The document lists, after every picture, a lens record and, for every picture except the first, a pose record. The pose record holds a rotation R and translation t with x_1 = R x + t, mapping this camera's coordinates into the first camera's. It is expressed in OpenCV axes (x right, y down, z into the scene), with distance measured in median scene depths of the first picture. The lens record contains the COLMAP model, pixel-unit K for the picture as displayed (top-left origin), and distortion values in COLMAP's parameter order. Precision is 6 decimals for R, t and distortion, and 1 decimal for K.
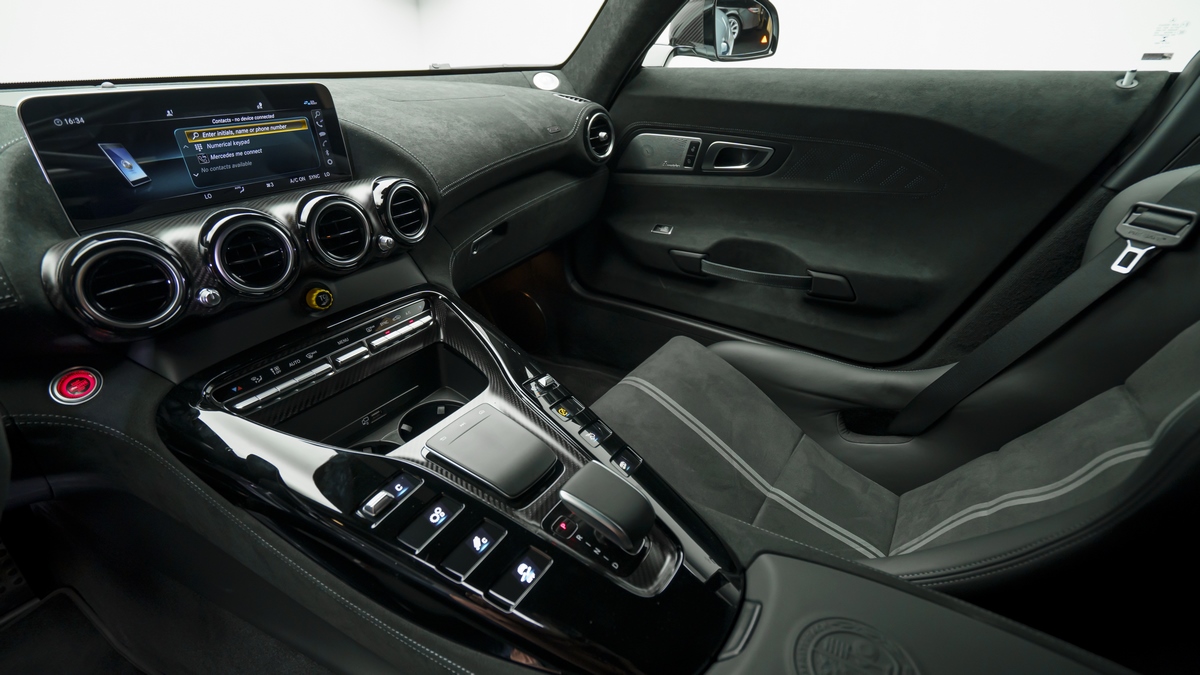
lens RADIAL K [[543.5, 0, 599.2], [0, 543.5, 332.9], [0, 0, 1]] dist [0.000918, 0.000578]
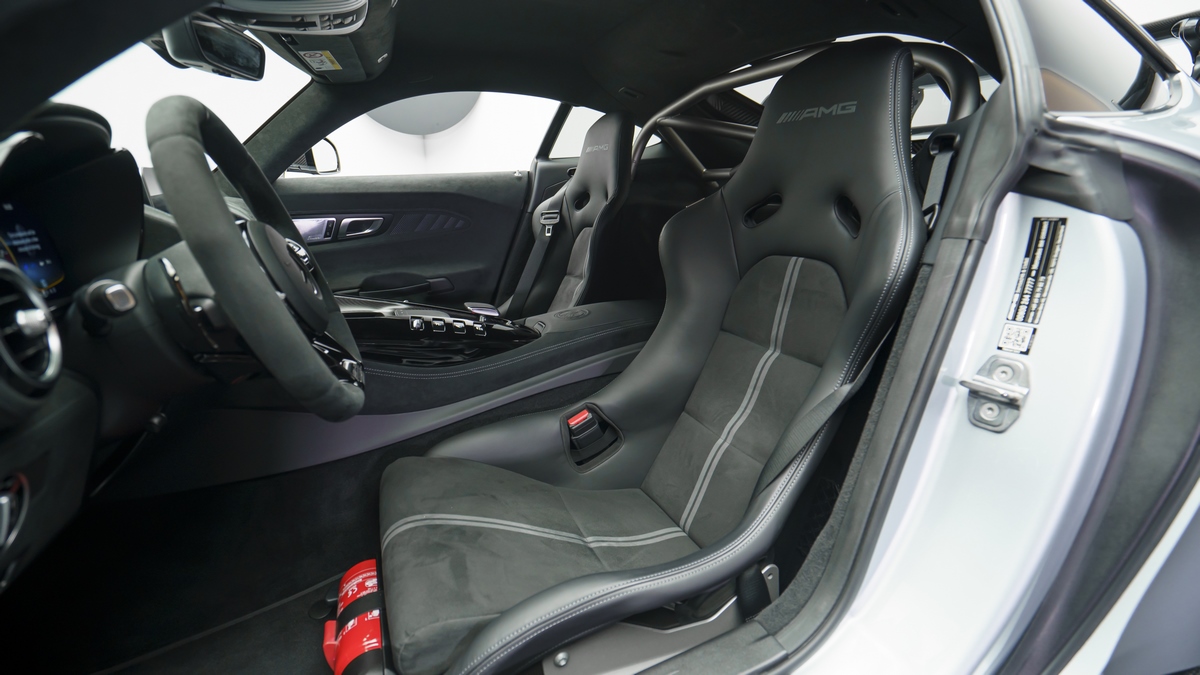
lens RADIAL K [[543.5, 0, 602.3], [0, 543.5, 332.5], [0, 0, 1]] dist [0.000918, 0.000578]
pose [[0.511811, -0.241575, 0.824433, -0.805647], [0.429327, 0.903147, -0.001888, 0.283566], [-0.744129, 0.354917, 0.565956, -0.361822]]
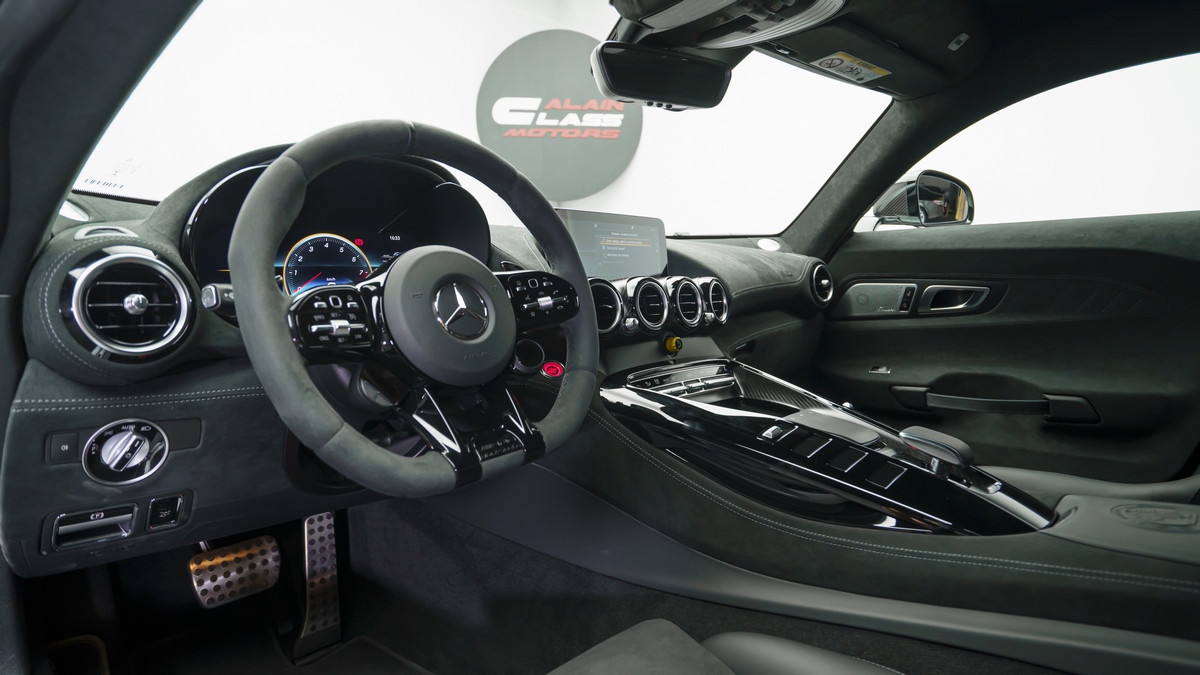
lens RADIAL K [[709.1, 0, 597.7], [0, 709.1, 339.9], [0, 0, 1]] dist [0.020409, 0.004300]
pose [[0.989450, 0.004064, -0.144816, -0.251544], [-0.060712, 0.919230, -0.389013, 0.362494], [0.131538, 0.393701, 0.909779, -0.382103]]
